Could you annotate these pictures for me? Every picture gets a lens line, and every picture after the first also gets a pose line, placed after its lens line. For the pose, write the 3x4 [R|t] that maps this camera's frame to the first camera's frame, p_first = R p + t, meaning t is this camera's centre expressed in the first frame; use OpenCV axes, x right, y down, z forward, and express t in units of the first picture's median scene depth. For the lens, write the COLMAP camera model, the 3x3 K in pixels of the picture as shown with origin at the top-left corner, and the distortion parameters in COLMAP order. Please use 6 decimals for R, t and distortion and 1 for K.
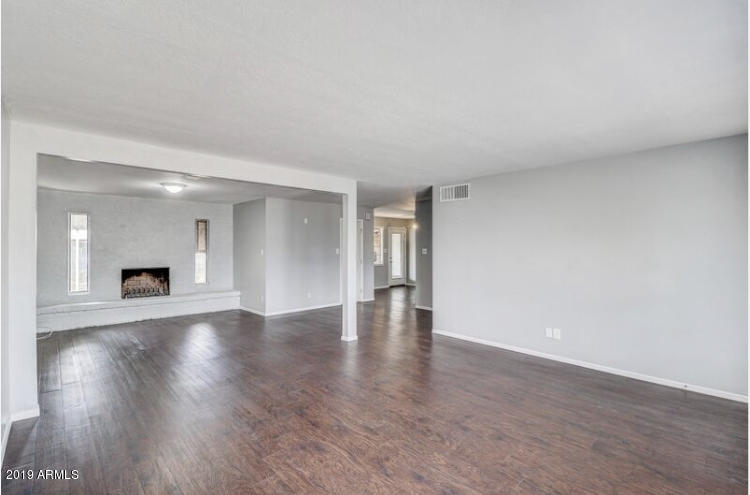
lens RADIAL K [[347.1, 0, 375.9], [0, 347.1, 245.8], [0, 0, 1]] dist [0.000013, 0.000364]
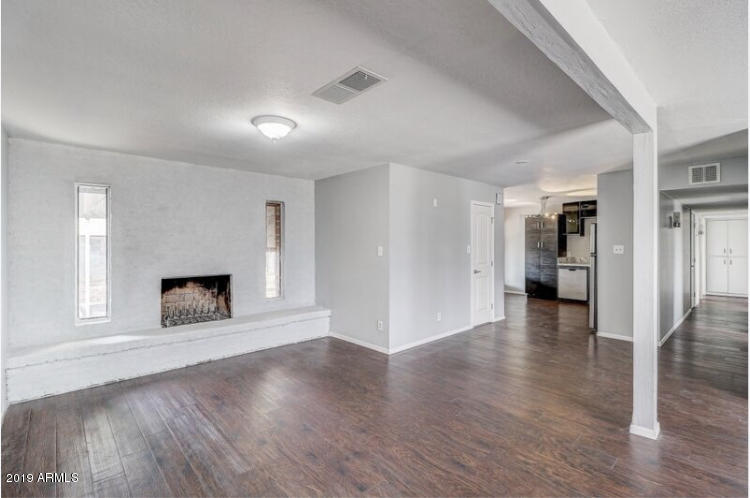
lens RADIAL K [[343.3, 0, 371.6], [0, 343.3, 243.9], [0, 0, 1]] dist [-0.002491, 0.000629]
pose [[0.999889, -0.000731, -0.014852, -0.334532], [0.000738, 1.000000, 0.000478, 0.005465], [0.014852, -0.000489, 0.999890, 0.380405]]
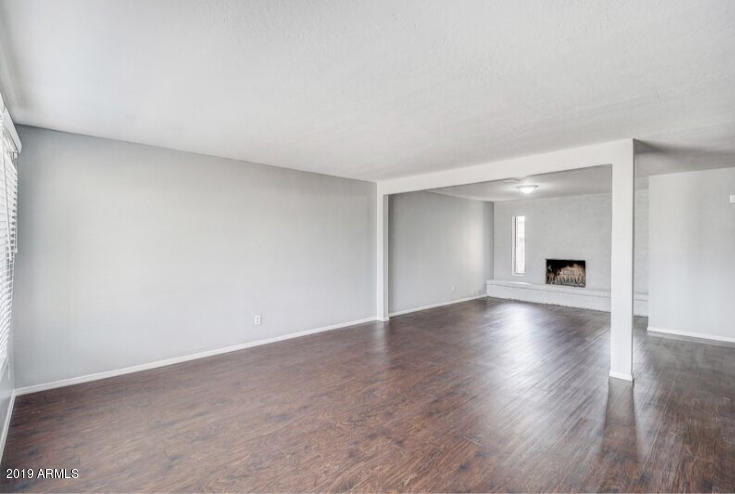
lens RADIAL K [[338.6, 0, 365.8], [0, 338.6, 244.1], [0, 0, 1]] dist [-0.000116, -0.000012]
pose [[-0.003873, 0.014207, -0.999892, 0.423497], [-0.000239, 0.999899, 0.014208, -0.001025], [0.999992, 0.000294, -0.003869, 0.359938]]
